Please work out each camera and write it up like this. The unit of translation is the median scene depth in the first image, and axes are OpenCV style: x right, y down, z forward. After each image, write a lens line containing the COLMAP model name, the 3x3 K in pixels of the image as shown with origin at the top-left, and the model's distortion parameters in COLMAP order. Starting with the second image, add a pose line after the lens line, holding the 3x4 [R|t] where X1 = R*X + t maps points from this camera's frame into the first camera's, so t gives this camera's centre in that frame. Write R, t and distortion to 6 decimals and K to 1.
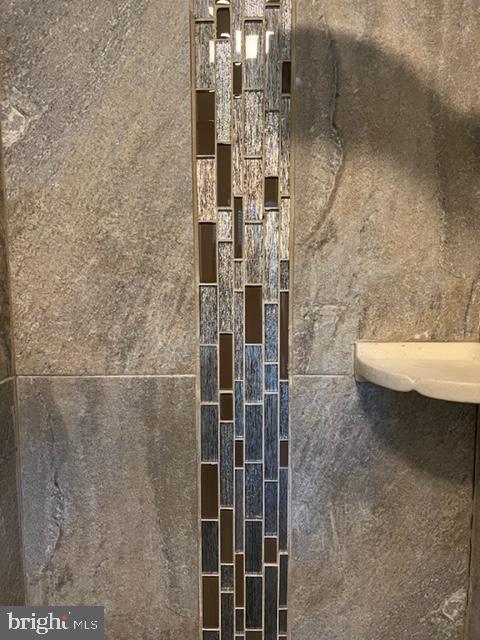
lens RADIAL K [[482.5, 0, 236.0], [0, 482.5, 323.1], [0, 0, 1]] dist [0.016116, -0.030614]
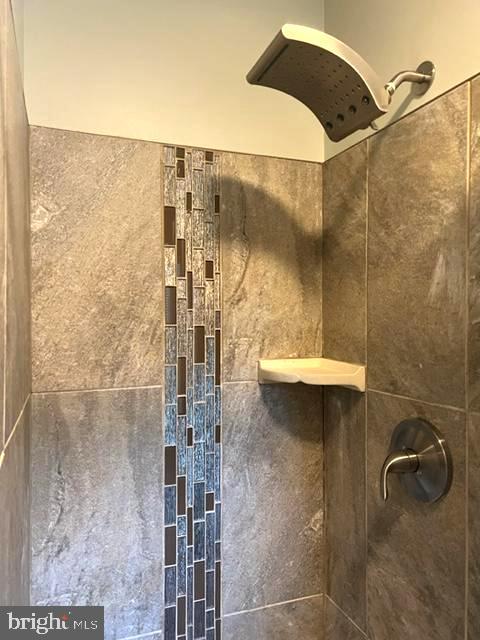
lens RADIAL K [[482.5, 0, 240.6], [0, 482.5, 318.6], [0, 0, 1]] dist [0.016116, -0.030614]
pose [[0.923437, 0.003751, 0.383731, -0.443633], [0.040351, 0.993460, -0.106816, 0.071728], [-0.381622, 0.114121, 0.917246, -0.511698]]
